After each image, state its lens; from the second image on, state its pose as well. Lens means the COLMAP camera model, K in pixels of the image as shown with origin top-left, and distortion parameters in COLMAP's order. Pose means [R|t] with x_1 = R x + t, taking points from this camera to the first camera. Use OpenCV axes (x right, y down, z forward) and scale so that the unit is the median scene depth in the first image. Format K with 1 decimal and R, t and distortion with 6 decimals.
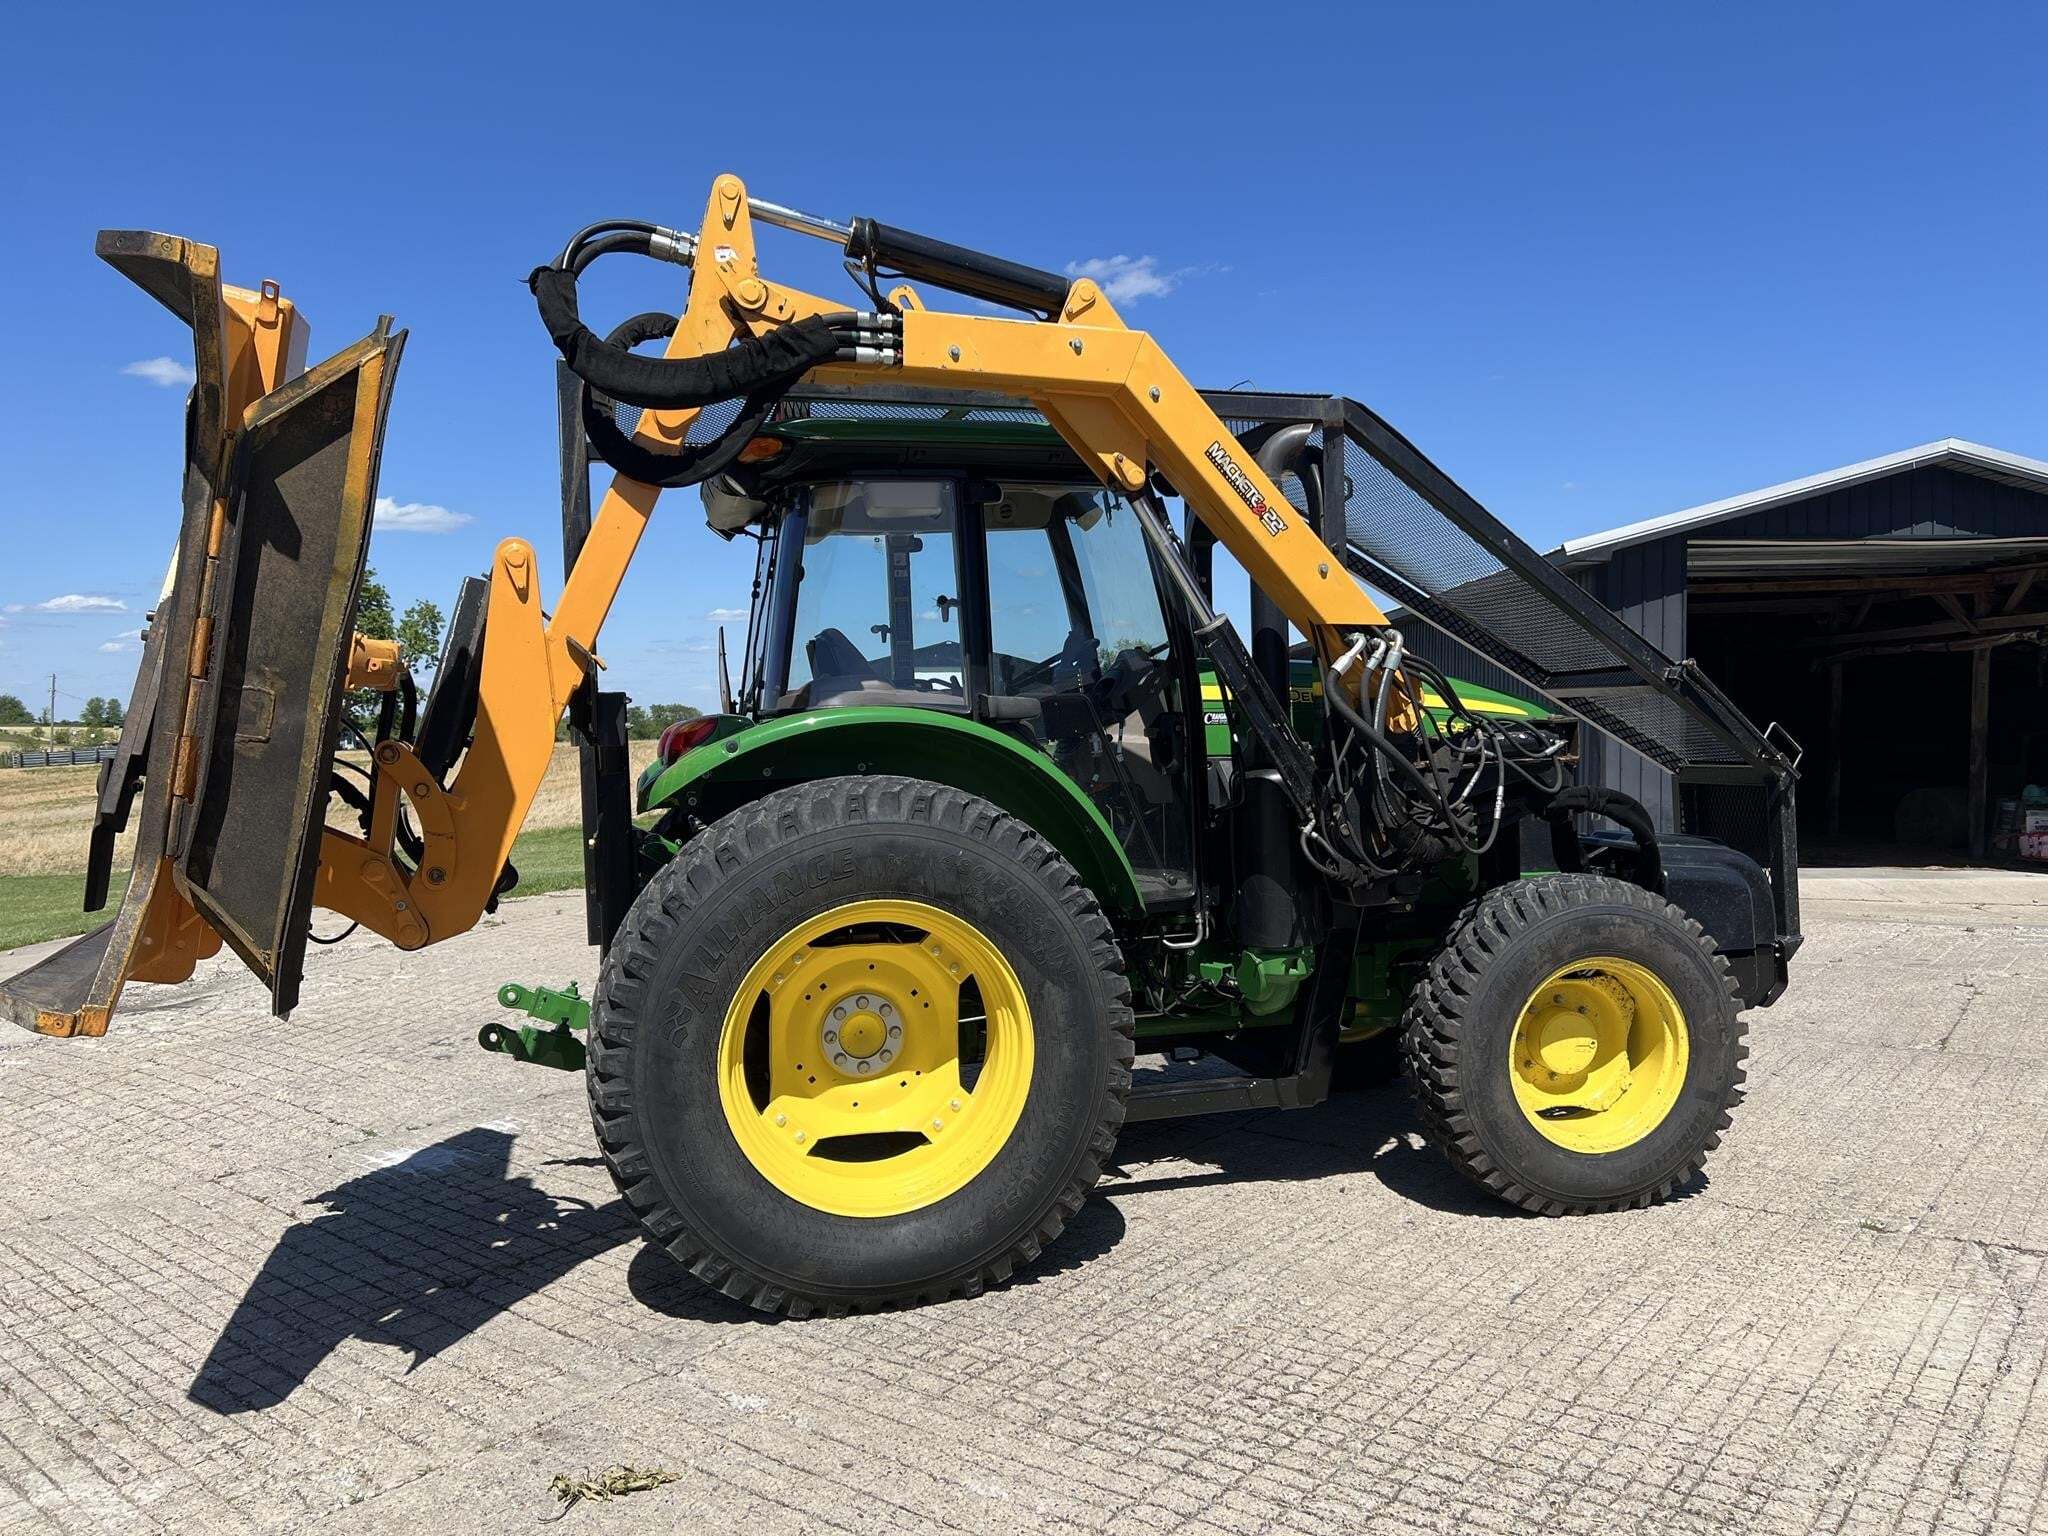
lens RADIAL K [[1556.7, 0, 1034.7], [0, 1556.7, 769.6], [0, 0, 1]] dist [0.041695, -0.042400]
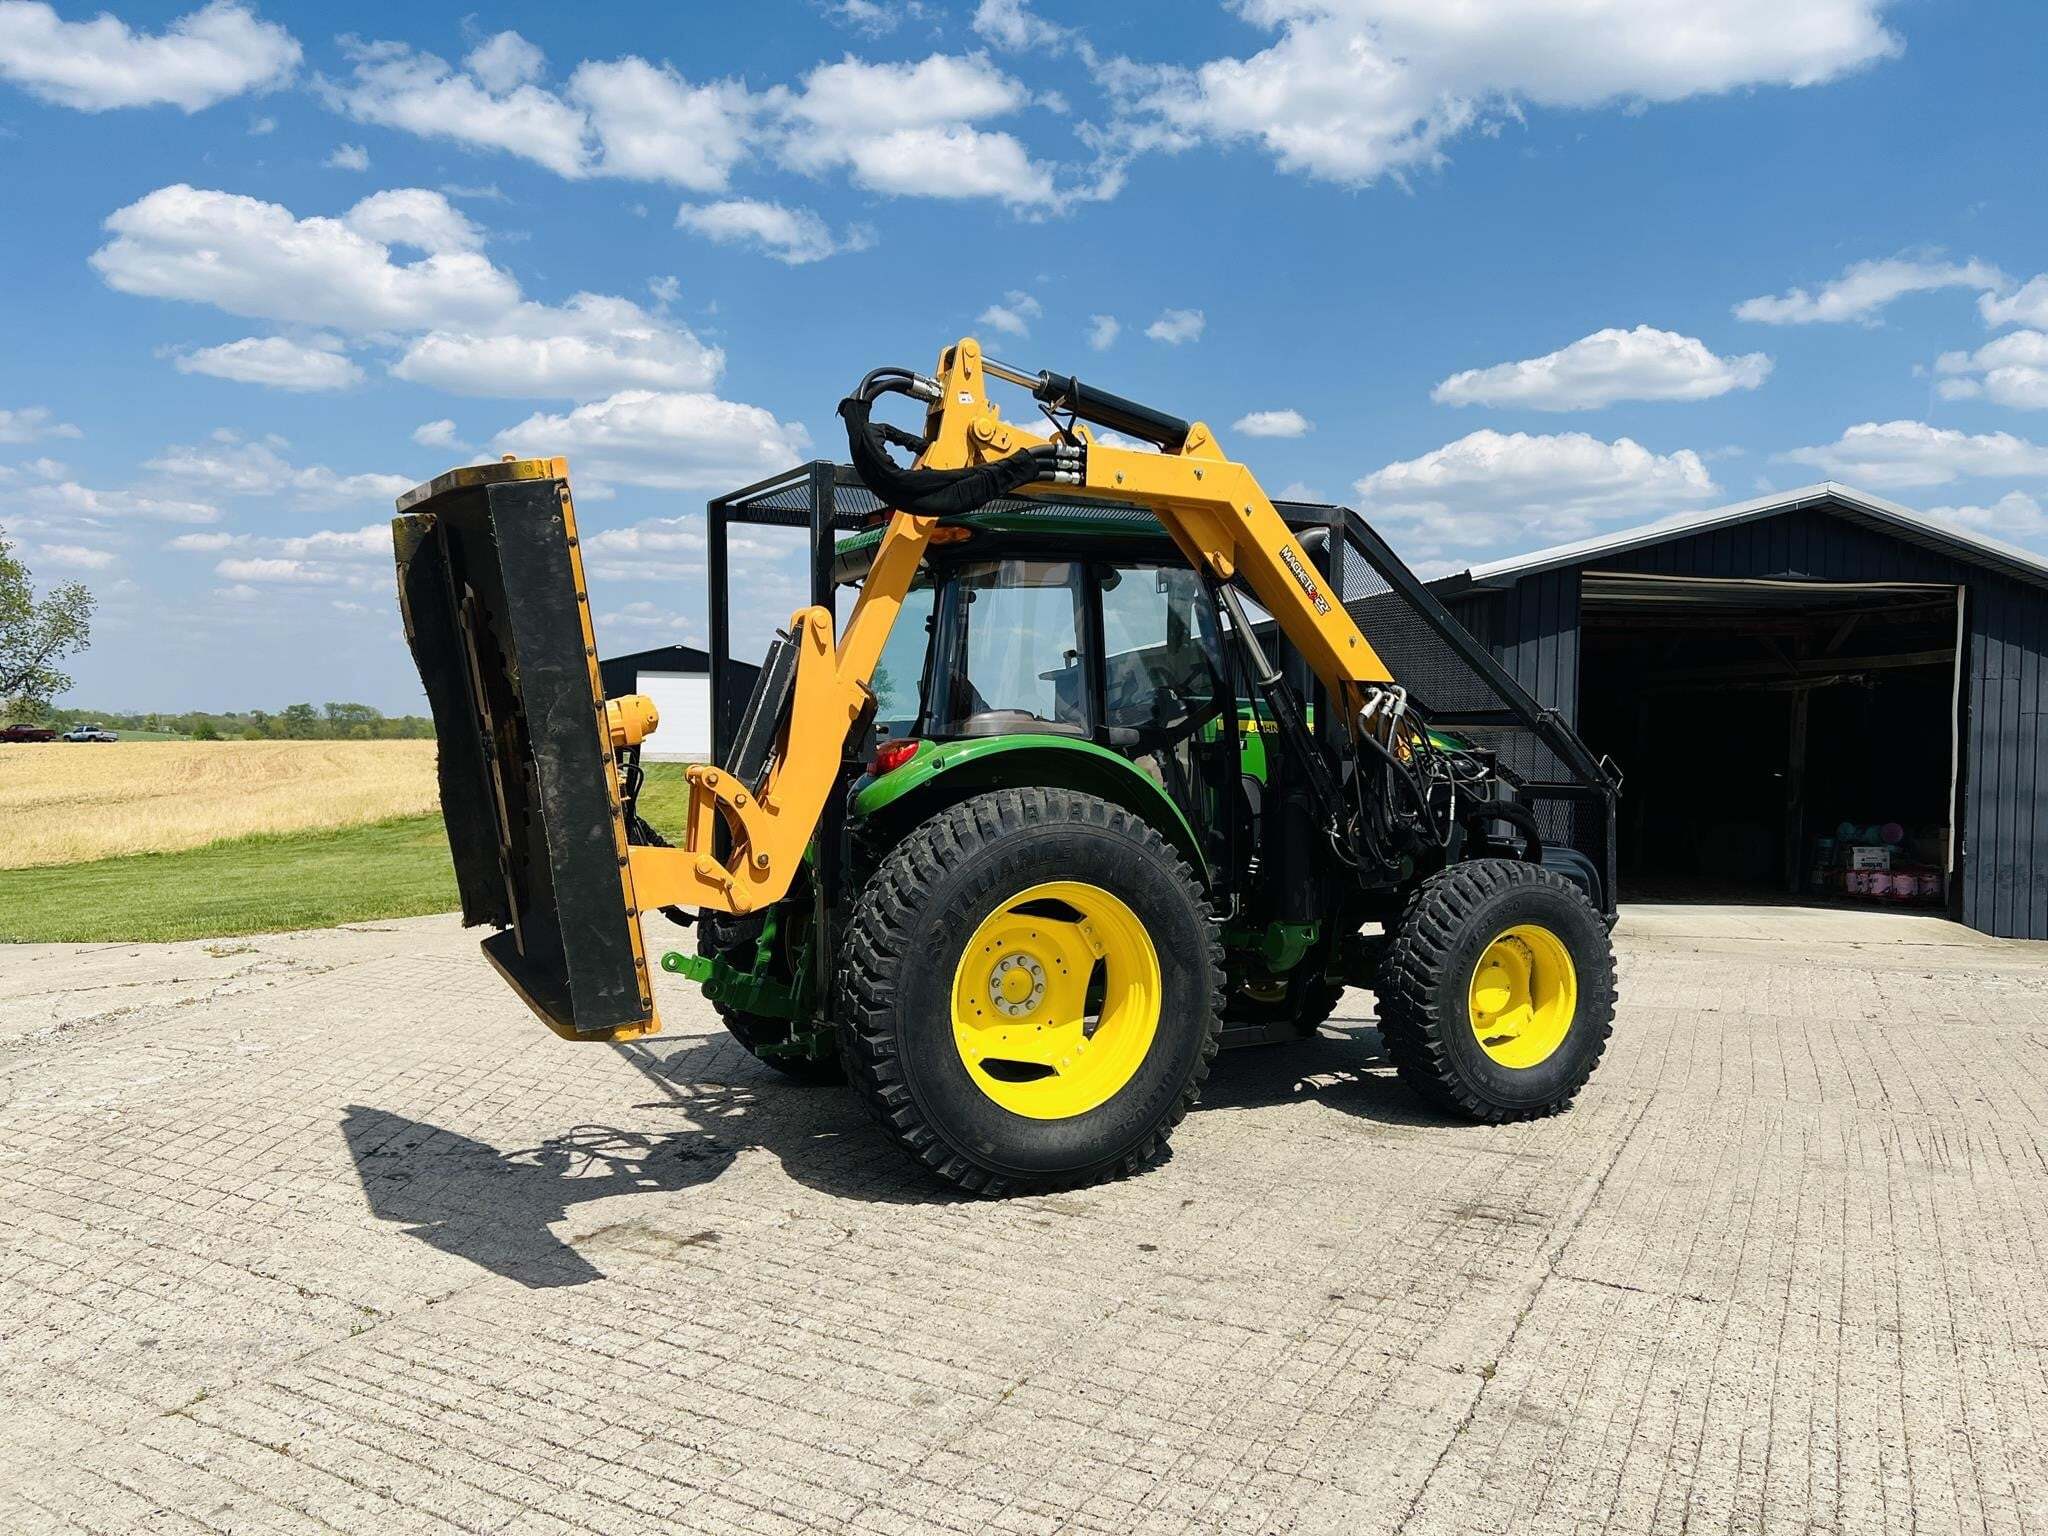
lens RADIAL K [[1556.7, 0, 982.4], [0, 1556.7, 751.7], [0, 0, 1]] dist [0.041695, -0.042400]
pose [[0.984612, 0.018966, 0.173725, -0.383712], [-0.016106, 0.999711, -0.017859, -0.001679], [-0.174014, 0.014786, 0.984632, -0.296939]]
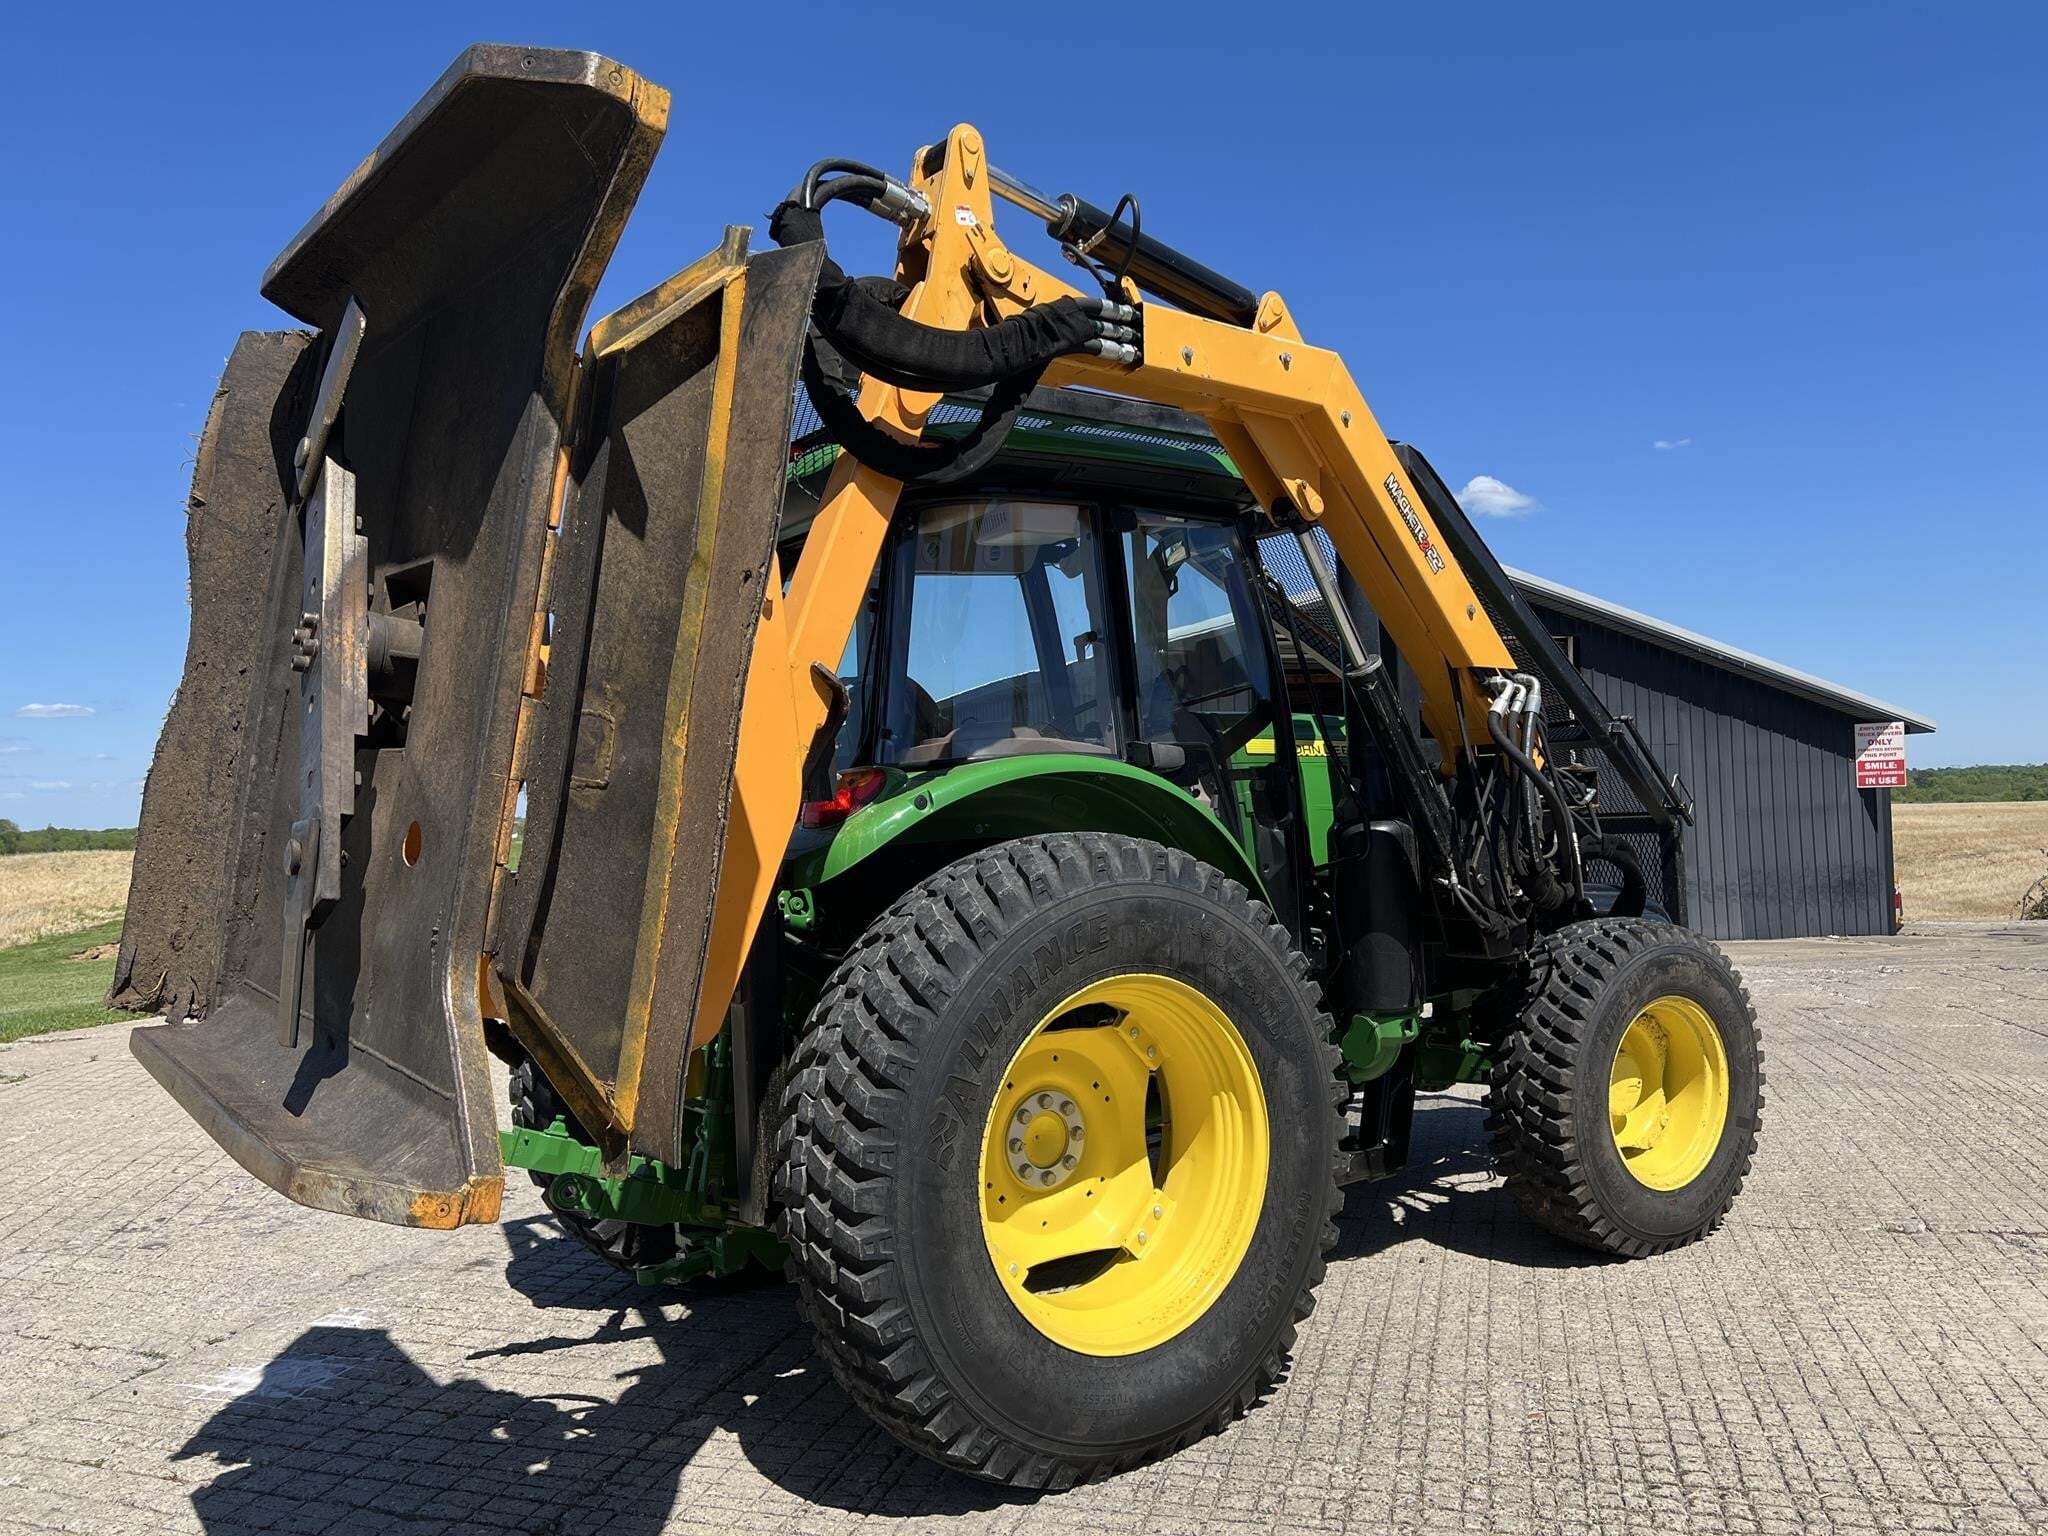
lens RADIAL K [[1556.7, 0, 1016.7], [0, 1556.7, 775.3], [0, 0, 1]] dist [0.041695, -0.042400]
pose [[0.932772, -0.013301, 0.360221, -0.449406], [0.034841, 0.997967, -0.053367, 0.016963], [-0.358779, 0.062330, 0.931339, 0.207868]]
